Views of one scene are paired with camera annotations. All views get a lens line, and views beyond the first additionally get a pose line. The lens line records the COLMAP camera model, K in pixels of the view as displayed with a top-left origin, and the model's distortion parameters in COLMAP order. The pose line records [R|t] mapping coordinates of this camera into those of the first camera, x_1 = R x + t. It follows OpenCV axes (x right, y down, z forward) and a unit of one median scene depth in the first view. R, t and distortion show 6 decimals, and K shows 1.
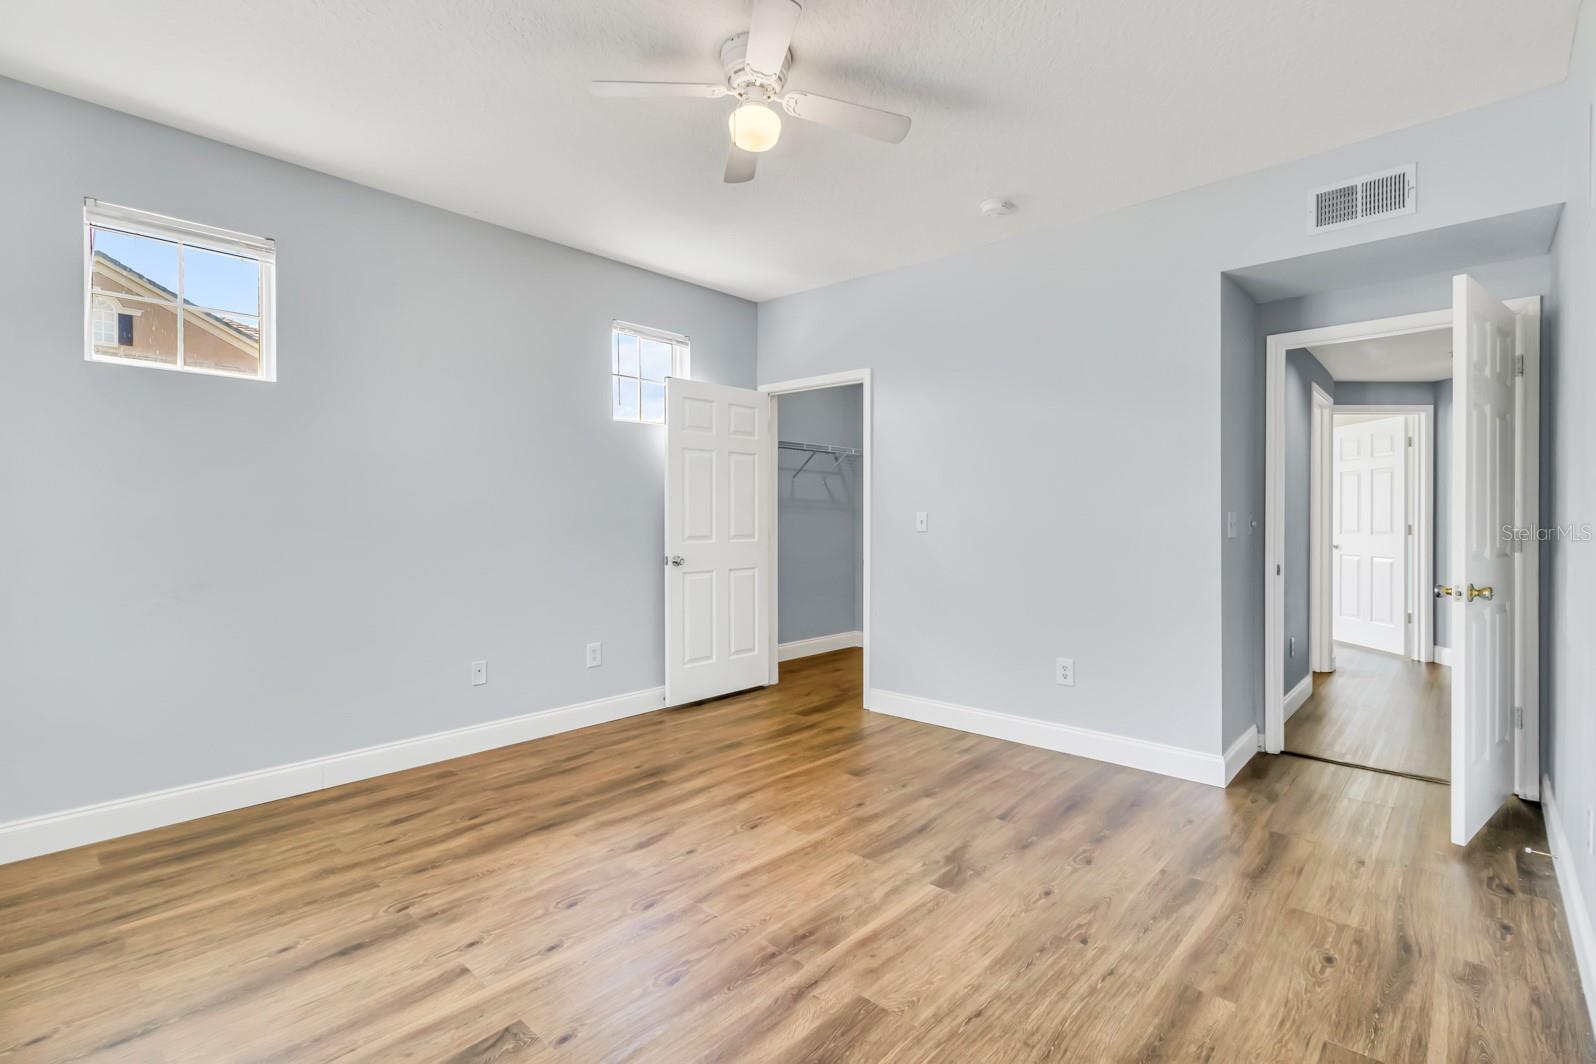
lens RADIAL K [[743.5, 0, 805.2], [0, 743.5, 524.1], [0, 0, 1]] dist [0.002229, 0.000554]
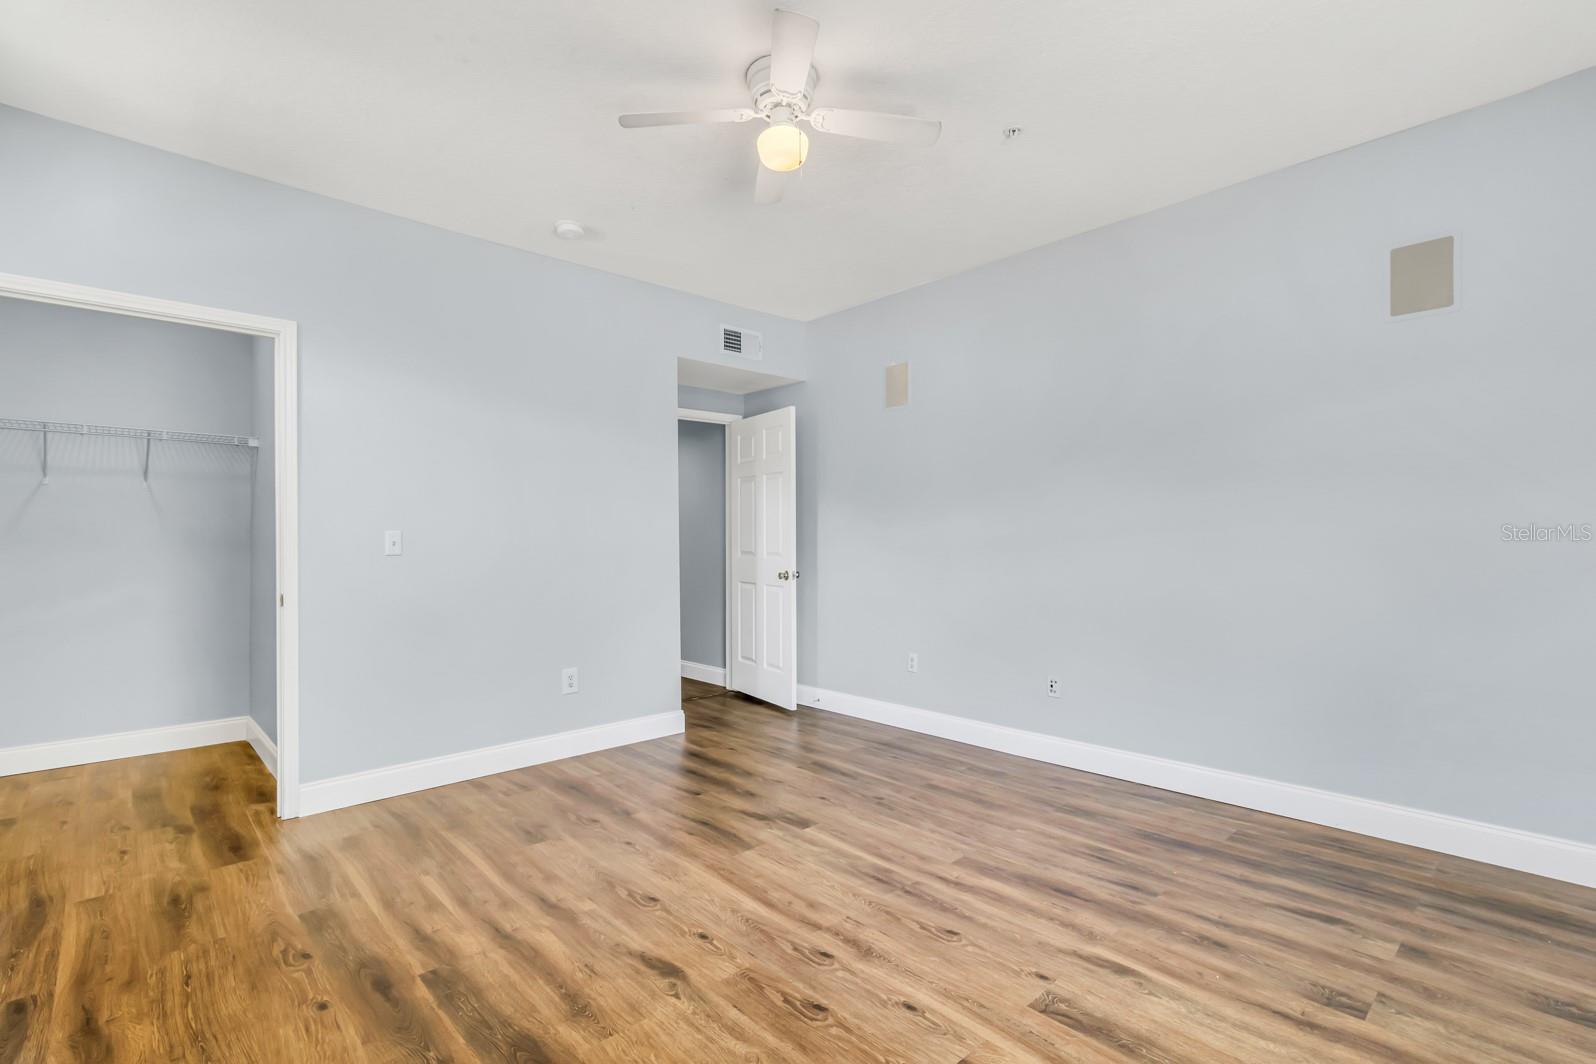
lens RADIAL K [[743.5, 0, 803.6], [0, 743.5, 538.7], [0, 0, 1]] dist [0.002229, 0.000554]
pose [[0.076480, -0.003606, 0.997065, -0.812226], [0.016631, 0.999859, 0.002340, -0.003672], [-0.996932, 0.016403, 0.076529, 0.681304]]
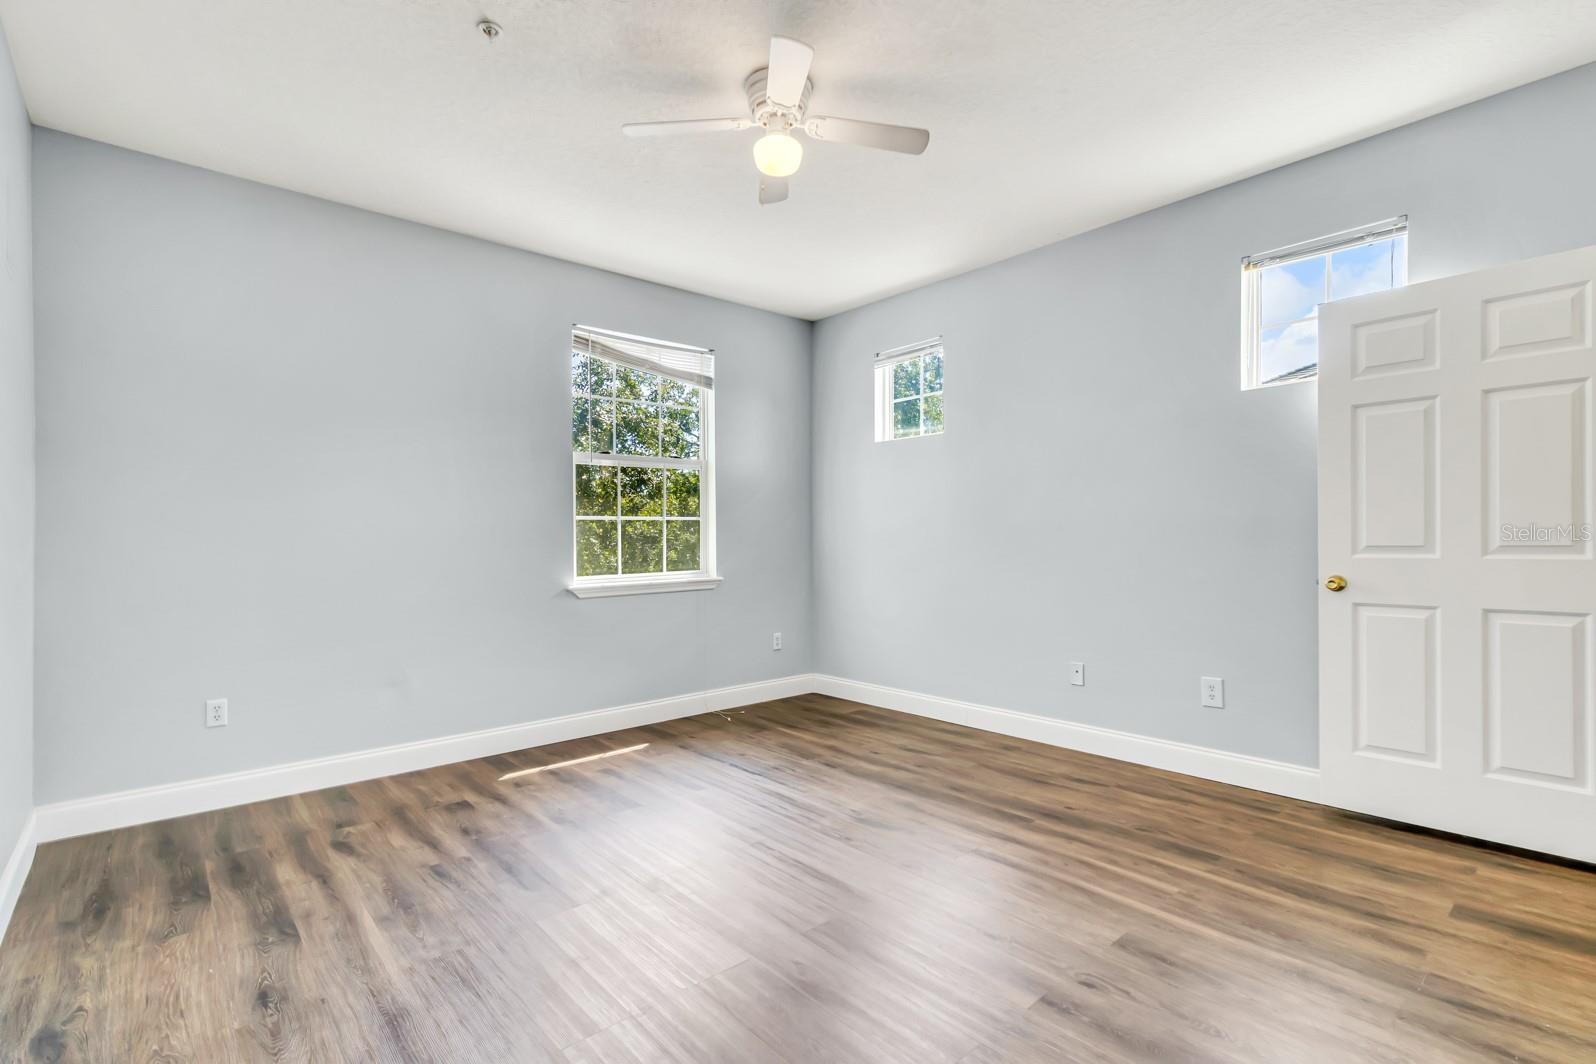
lens RADIAL K [[743.5, 0, 799.3], [0, 743.5, 531.4], [0, 0, 1]] dist [0.002229, 0.000554]
pose [[-0.111349, -0.004597, -0.993771, 0.749005], [0.002400, 0.999985, -0.004894, 0.009100], [0.993778, -0.002930, -0.111337, 0.874390]]
